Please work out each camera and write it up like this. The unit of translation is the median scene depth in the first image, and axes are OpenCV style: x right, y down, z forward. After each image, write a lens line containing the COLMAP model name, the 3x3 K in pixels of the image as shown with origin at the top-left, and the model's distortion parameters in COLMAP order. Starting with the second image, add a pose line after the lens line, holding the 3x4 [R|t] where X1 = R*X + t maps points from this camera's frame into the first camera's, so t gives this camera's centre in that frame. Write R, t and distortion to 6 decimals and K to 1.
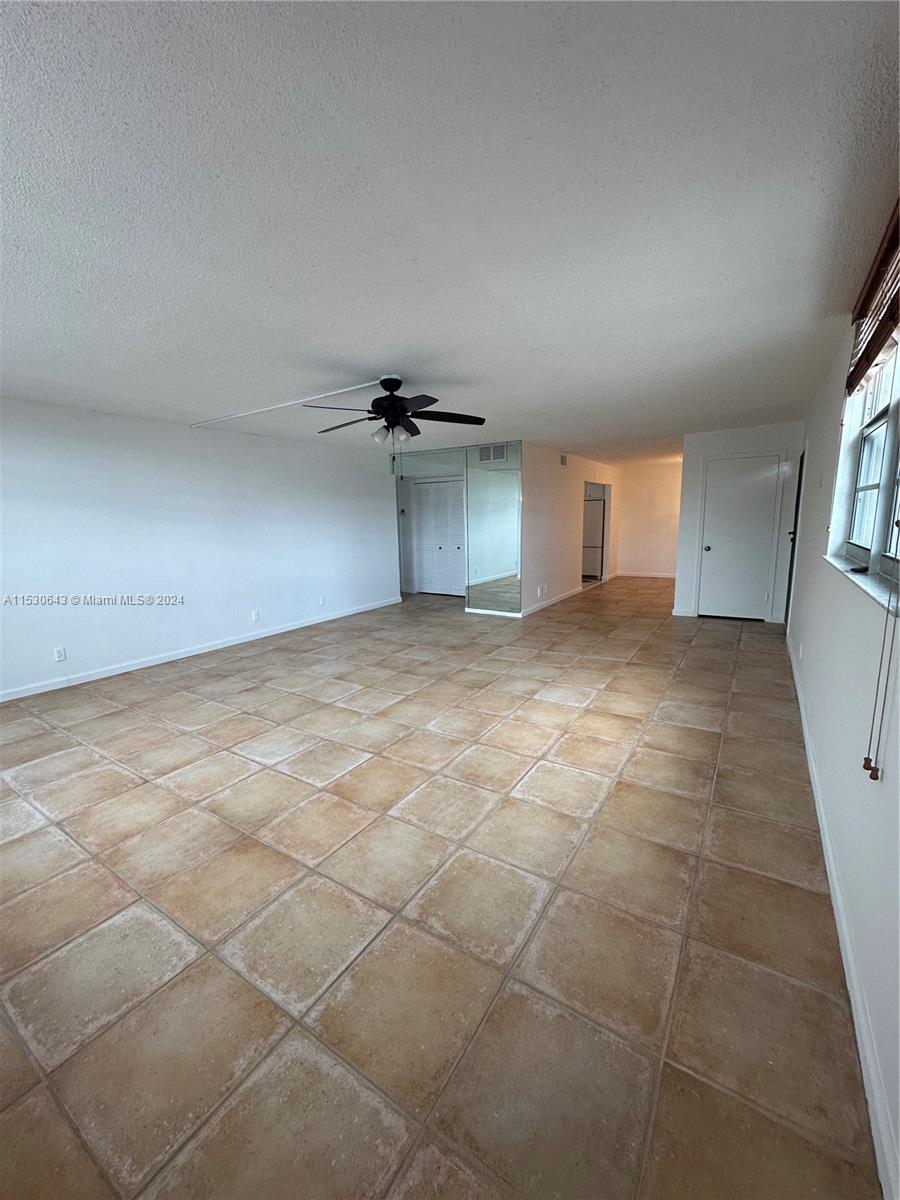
lens RADIAL K [[476.6, 0, 446.9], [0, 476.6, 601.0], [0, 0, 1]] dist [-0.003274, -0.000295]
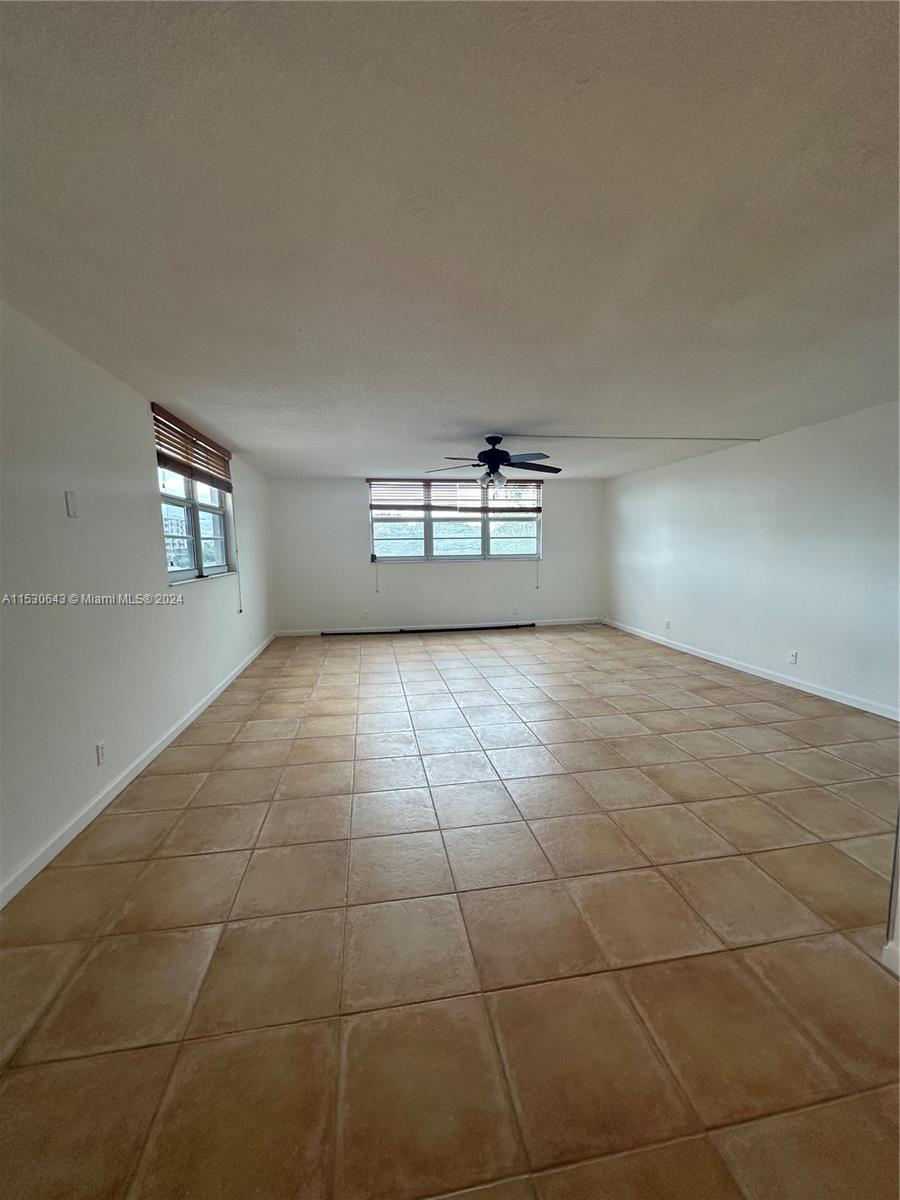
lens RADIAL K [[476.6, 0, 449.9], [0, 476.6, 597.5], [0, 0, 1]] dist [-0.003274, -0.000295]
pose [[-0.733262, 0.106375, -0.671574, 0.698937], [-0.082433, 0.966494, 0.243093, -0.275659], [0.674931, 0.233611, -0.699924, 1.522503]]
